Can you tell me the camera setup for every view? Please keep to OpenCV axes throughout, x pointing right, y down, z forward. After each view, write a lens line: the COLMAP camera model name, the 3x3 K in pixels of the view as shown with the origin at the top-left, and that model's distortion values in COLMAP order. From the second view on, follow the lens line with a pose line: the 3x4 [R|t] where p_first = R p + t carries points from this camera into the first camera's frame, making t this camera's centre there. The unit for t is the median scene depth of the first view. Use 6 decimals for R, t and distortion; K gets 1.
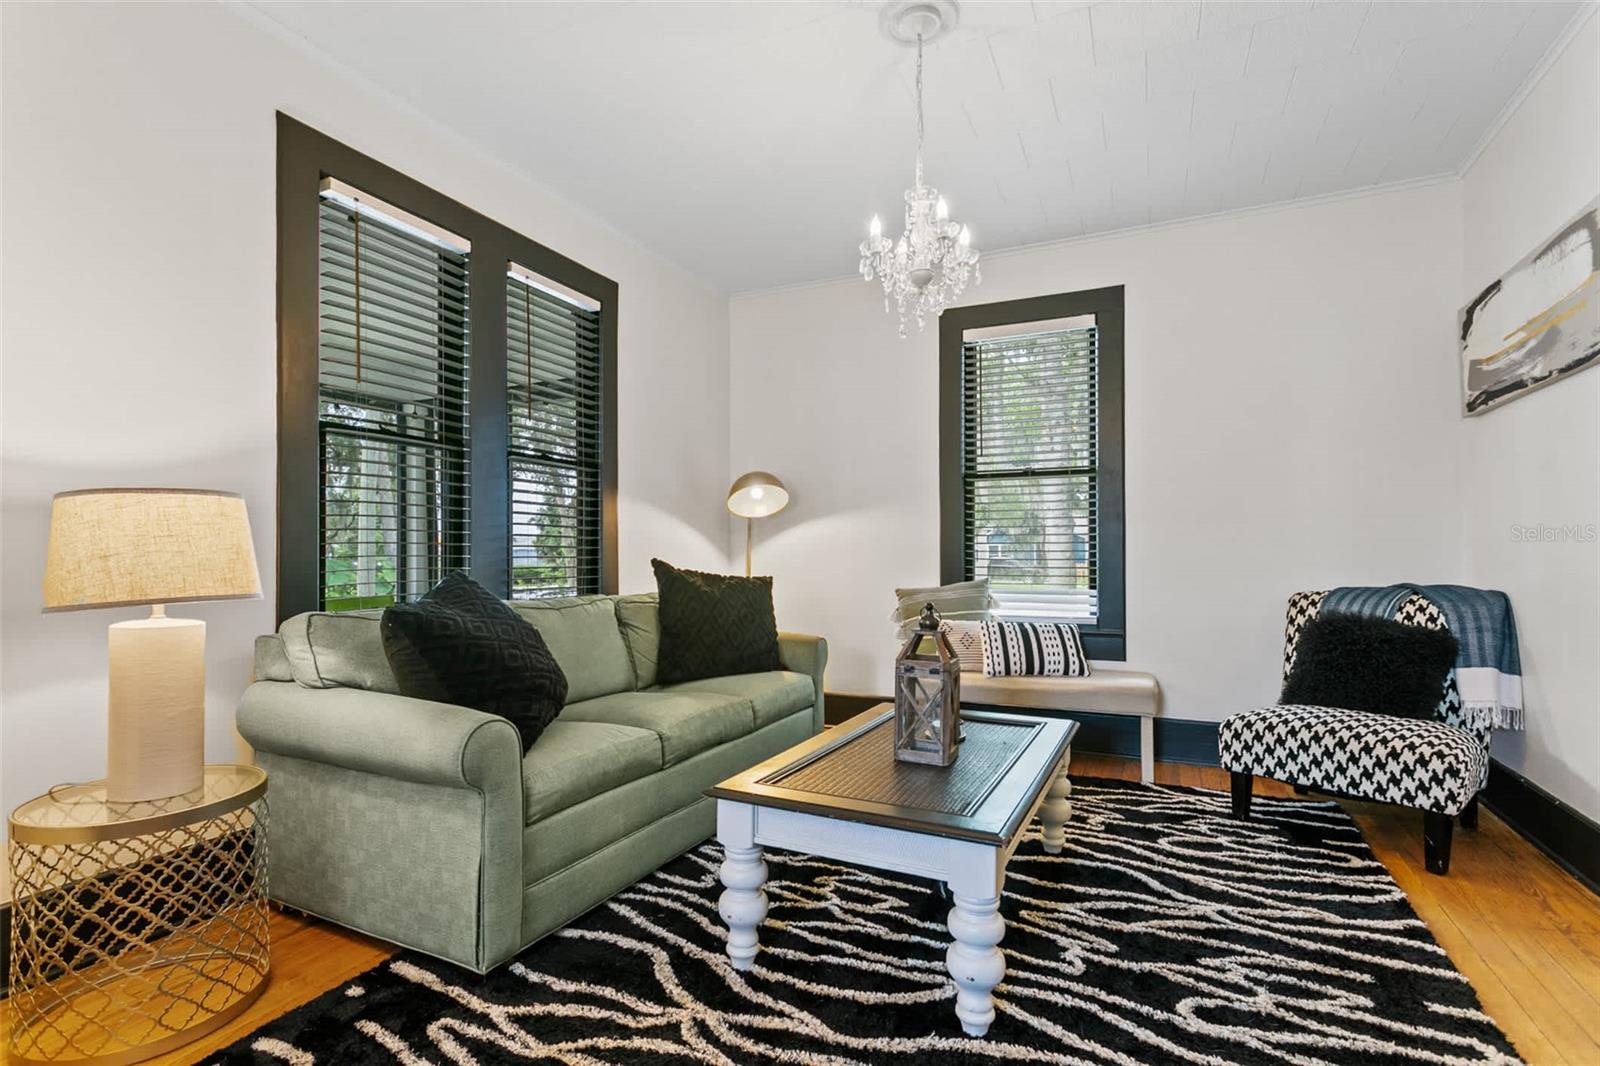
lens RADIAL K [[764.2, 0, 794.3], [0, 764.2, 549.7], [0, 0, 1]] dist [-0.000451, 0.001060]
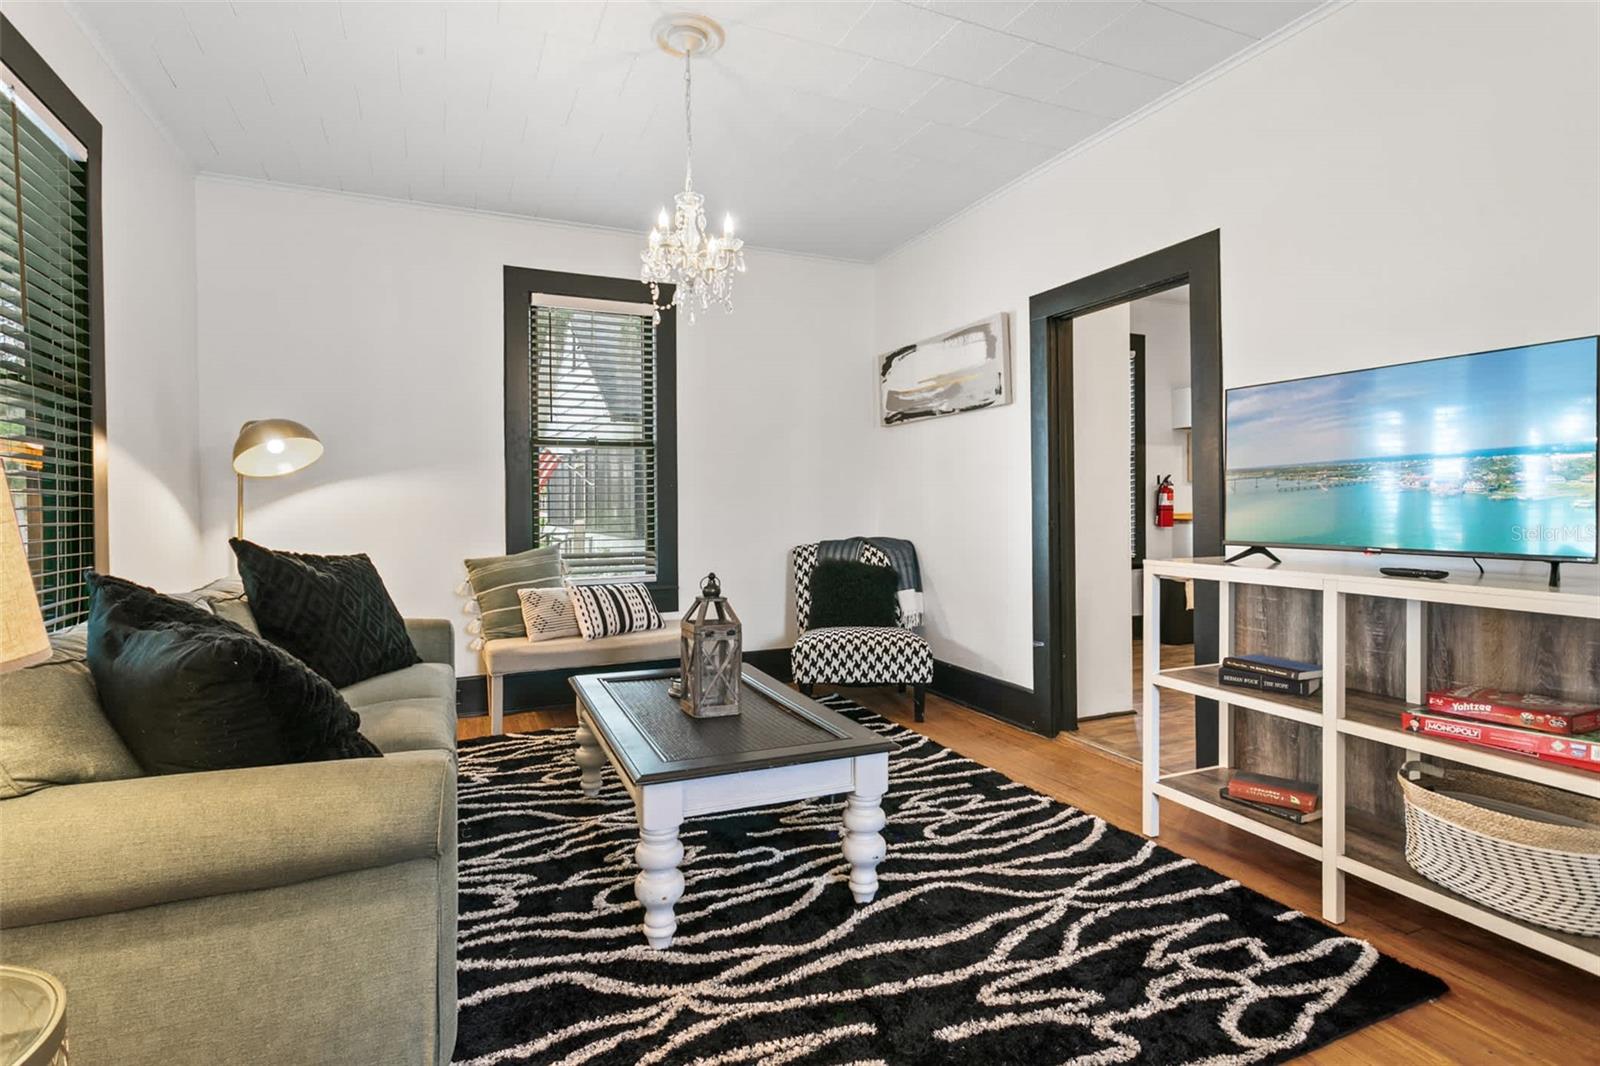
lens RADIAL K [[789.5, 0, 791.1], [0, 789.5, 508.4], [0, 0, 1]] dist [-0.005037, 0.000440]
pose [[0.648090, -0.007595, 0.761526, -0.584898], [0.001239, 0.999959, 0.008919, -0.032411], [-0.761562, -0.004837, 0.648073, 0.155109]]
